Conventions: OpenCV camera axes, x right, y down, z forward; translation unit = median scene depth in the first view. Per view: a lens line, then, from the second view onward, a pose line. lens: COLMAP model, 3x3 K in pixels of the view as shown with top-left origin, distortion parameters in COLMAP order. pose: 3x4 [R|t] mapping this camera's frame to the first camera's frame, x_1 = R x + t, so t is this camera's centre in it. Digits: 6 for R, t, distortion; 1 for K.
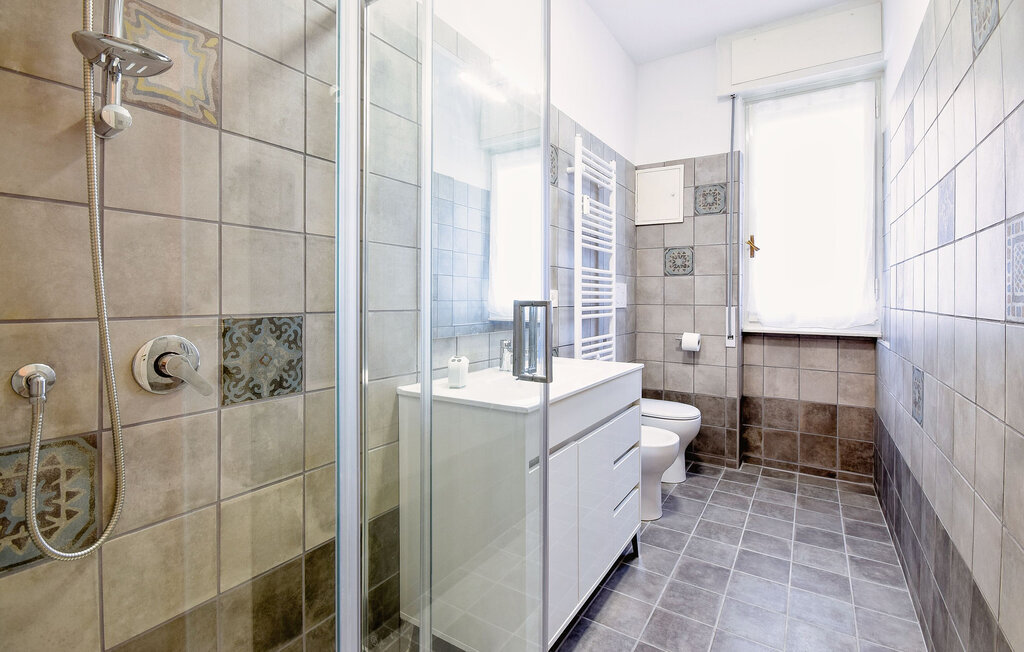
lens RADIAL K [[468.7, 0, 512.7], [0, 468.7, 301.0], [0, 0, 1]] dist [-0.000530, -0.000208]
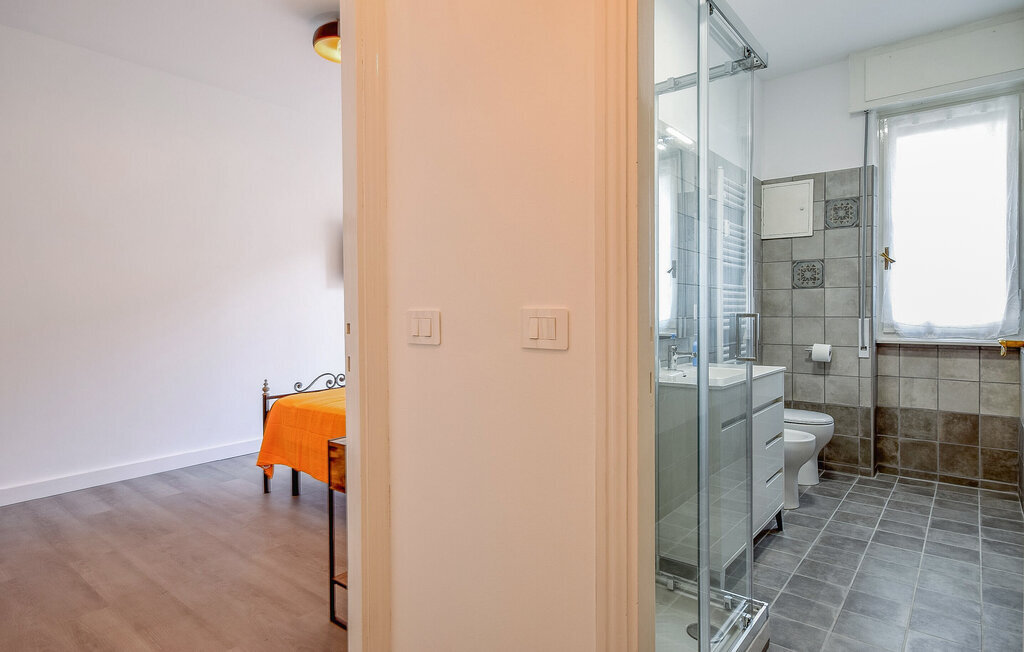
lens RADIAL K [[571.6, 0, 492.7], [0, 571.6, 320.2], [0, 0, 1]] dist [0.023995, -0.010503]
pose [[0.991910, -0.006819, -0.126761, -0.183192], [0.007848, 0.999940, 0.007618, 0.000422], [0.126701, -0.008552, 0.991904, -0.358047]]
